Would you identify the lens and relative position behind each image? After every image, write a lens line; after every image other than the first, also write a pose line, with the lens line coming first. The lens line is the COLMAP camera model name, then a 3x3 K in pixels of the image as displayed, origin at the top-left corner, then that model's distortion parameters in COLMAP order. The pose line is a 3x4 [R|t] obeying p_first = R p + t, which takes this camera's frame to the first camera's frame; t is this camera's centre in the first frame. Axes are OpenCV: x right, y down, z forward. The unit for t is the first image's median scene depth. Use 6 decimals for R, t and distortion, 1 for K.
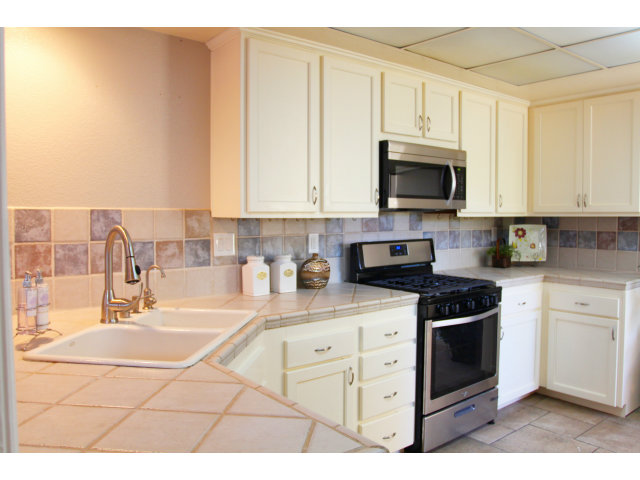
lens RADIAL K [[520.4, 0, 324.5], [0, 520.4, 239.1], [0, 0, 1]] dist [-0.069866, 0.005786]
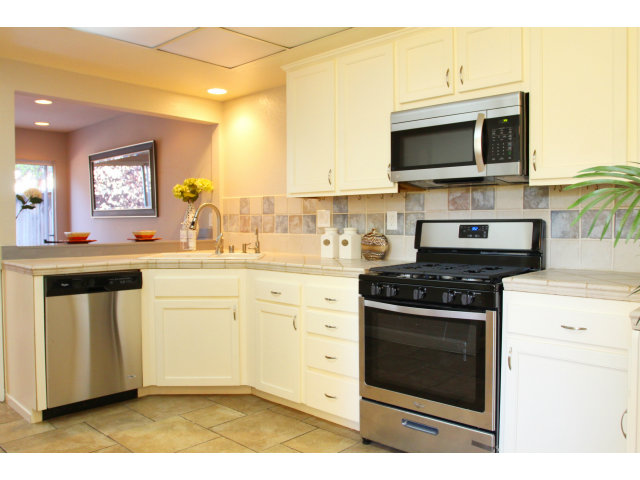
lens RADIAL K [[520.4, 0, 324.5], [0, 520.4, 239.1], [0, 0, 1]] dist [-0.069866, 0.005786]
pose [[0.128514, 0.021261, -0.991480, 0.941847], [-0.056535, 0.998301, 0.014079, 0.035781], [0.990095, 0.054244, 0.129498, 0.671013]]
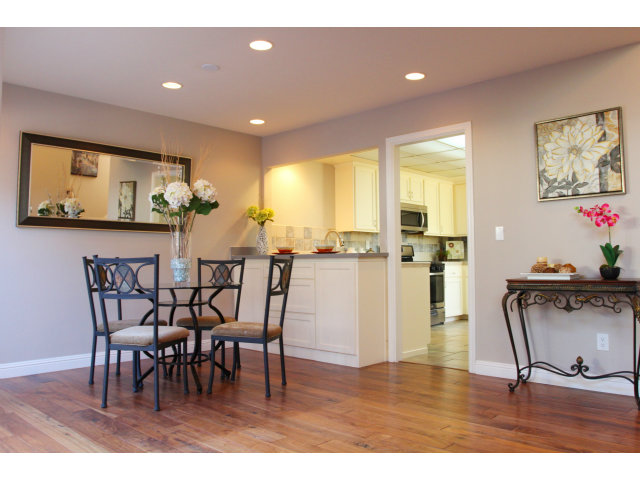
lens RADIAL K [[520.4, 0, 324.5], [0, 520.4, 239.1], [0, 0, 1]] dist [-0.069866, 0.005786]
pose [[0.991804, -0.004204, 0.127701, -0.481475], [0.016156, 0.995563, -0.092702, 0.184685], [-0.126744, 0.094005, 0.987471, -1.225115]]
